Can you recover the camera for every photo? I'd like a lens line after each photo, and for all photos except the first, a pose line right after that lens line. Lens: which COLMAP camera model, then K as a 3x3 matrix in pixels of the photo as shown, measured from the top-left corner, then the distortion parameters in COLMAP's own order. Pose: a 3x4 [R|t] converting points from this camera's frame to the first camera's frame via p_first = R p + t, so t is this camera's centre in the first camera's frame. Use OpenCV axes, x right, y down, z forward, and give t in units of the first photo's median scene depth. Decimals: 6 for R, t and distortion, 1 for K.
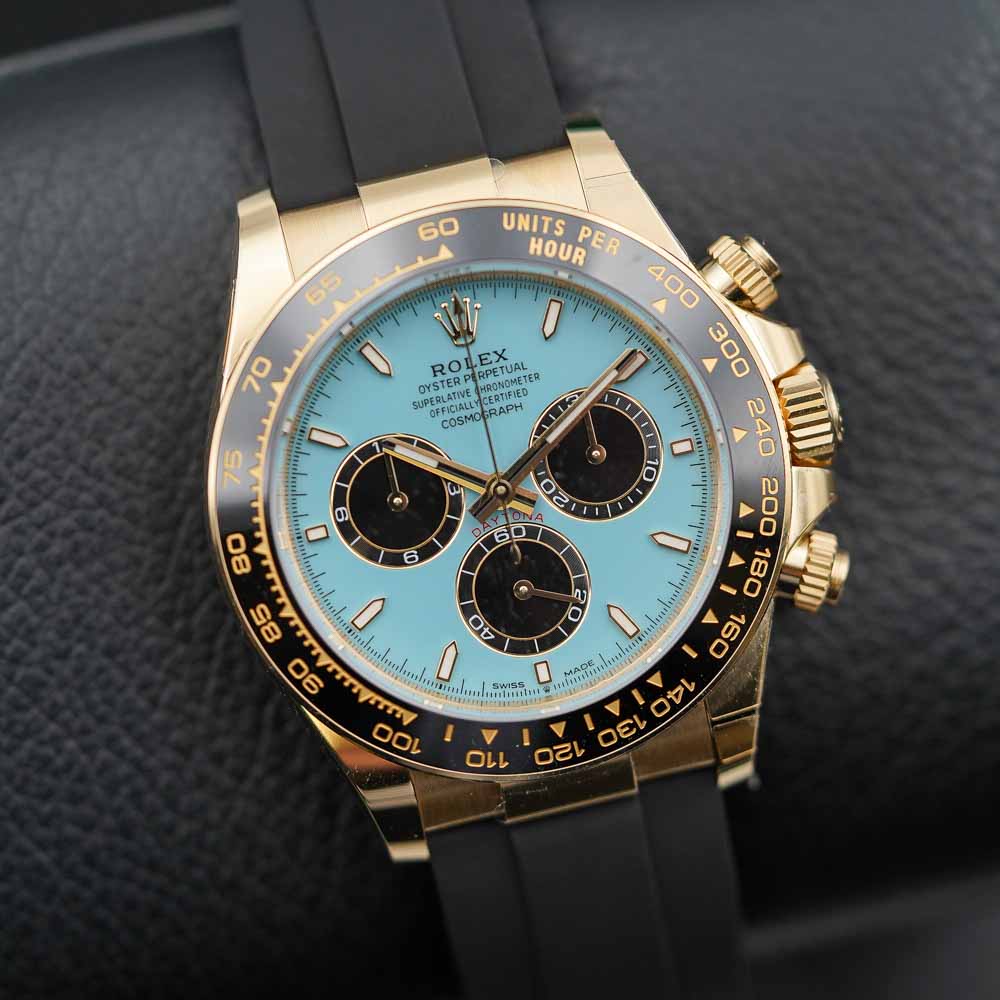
lens RADIAL K [[4363.9, 0, 500.0], [0, 4363.9, 500.0], [0, 0, 1]] dist [-0.330248, -0.662737]
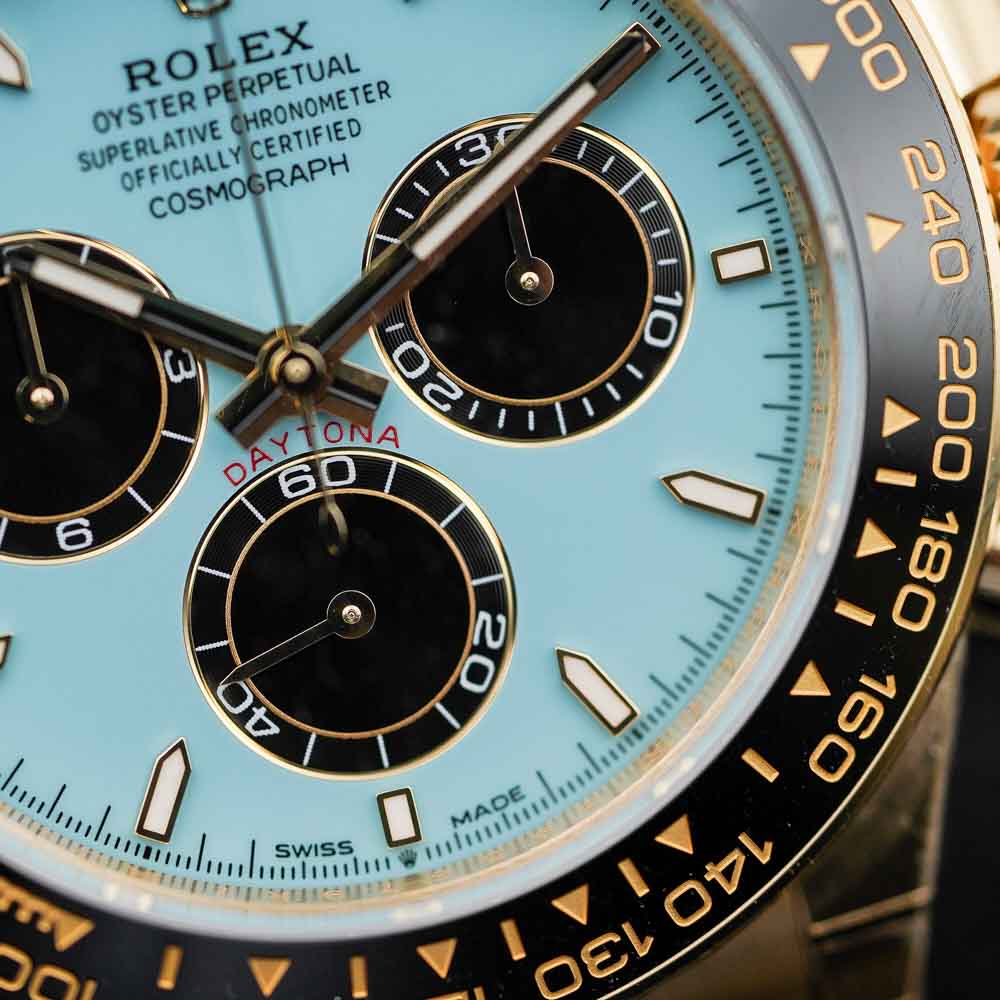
lens RADIAL K [[7446.6, 0, 500.0], [0, 7446.6, 500.0], [0, 0, 1]] dist [-0.929858, 31.535905]
pose [[0.999716, -0.001386, 0.023783, 0.002767], [0.000612, 0.999471, 0.032505, -0.012587], [-0.023815, -0.032481, 0.999189, 0.307823]]
